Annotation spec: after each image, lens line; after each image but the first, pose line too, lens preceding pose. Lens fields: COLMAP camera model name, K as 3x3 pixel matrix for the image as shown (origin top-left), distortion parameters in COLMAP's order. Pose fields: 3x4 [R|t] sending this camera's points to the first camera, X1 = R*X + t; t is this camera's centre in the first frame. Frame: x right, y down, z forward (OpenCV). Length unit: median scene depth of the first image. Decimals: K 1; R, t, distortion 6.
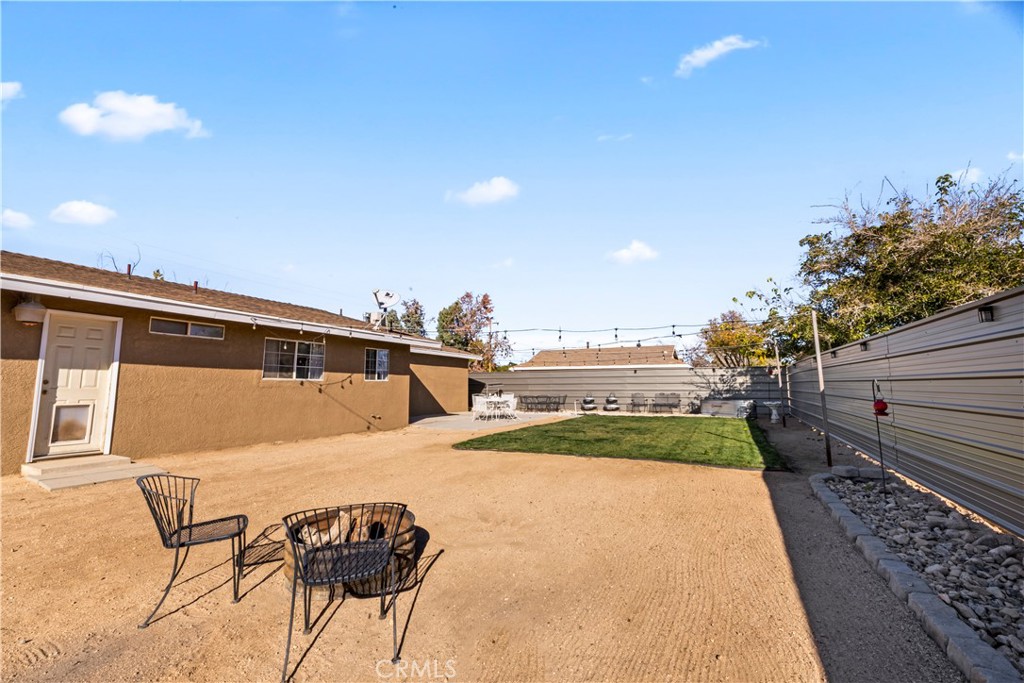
lens RADIAL K [[433.4, 0, 509.9], [0, 433.4, 345.8], [0, 0, 1]] dist [0.000213, 0.000037]
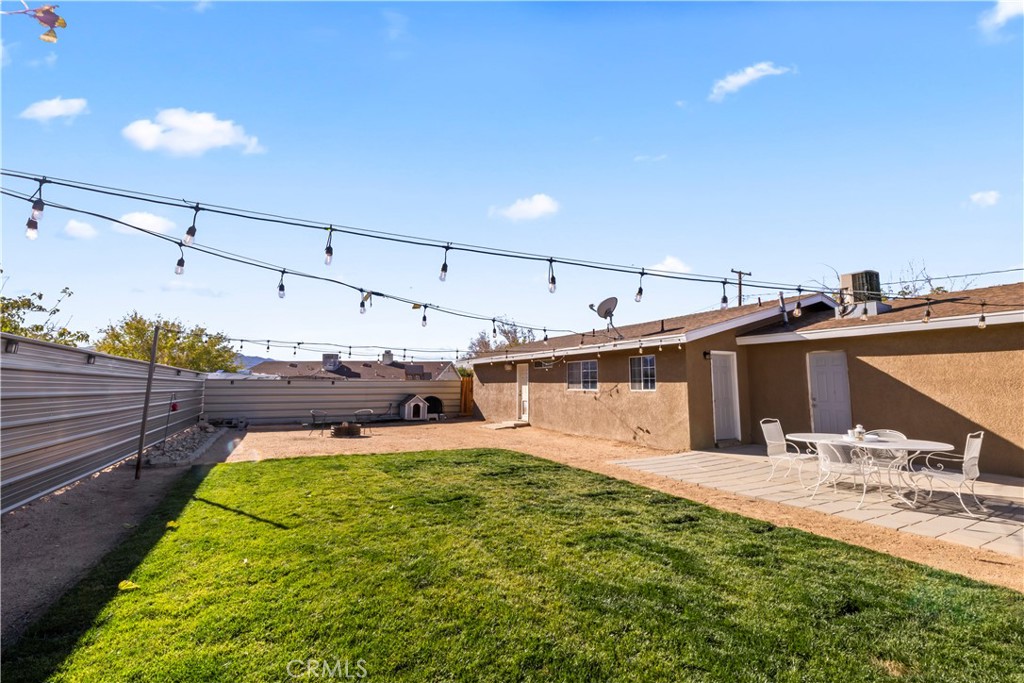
lens RADIAL K [[433.4, 0, 509.9], [0, 433.4, 345.8], [0, 0, 1]] dist [0.000213, 0.000037]
pose [[-0.584542, -0.078385, -0.807568, 0.664177], [0.071402, 0.986491, -0.147434, 0.114204], [0.808215, -0.143843, -0.571049, 1.439215]]
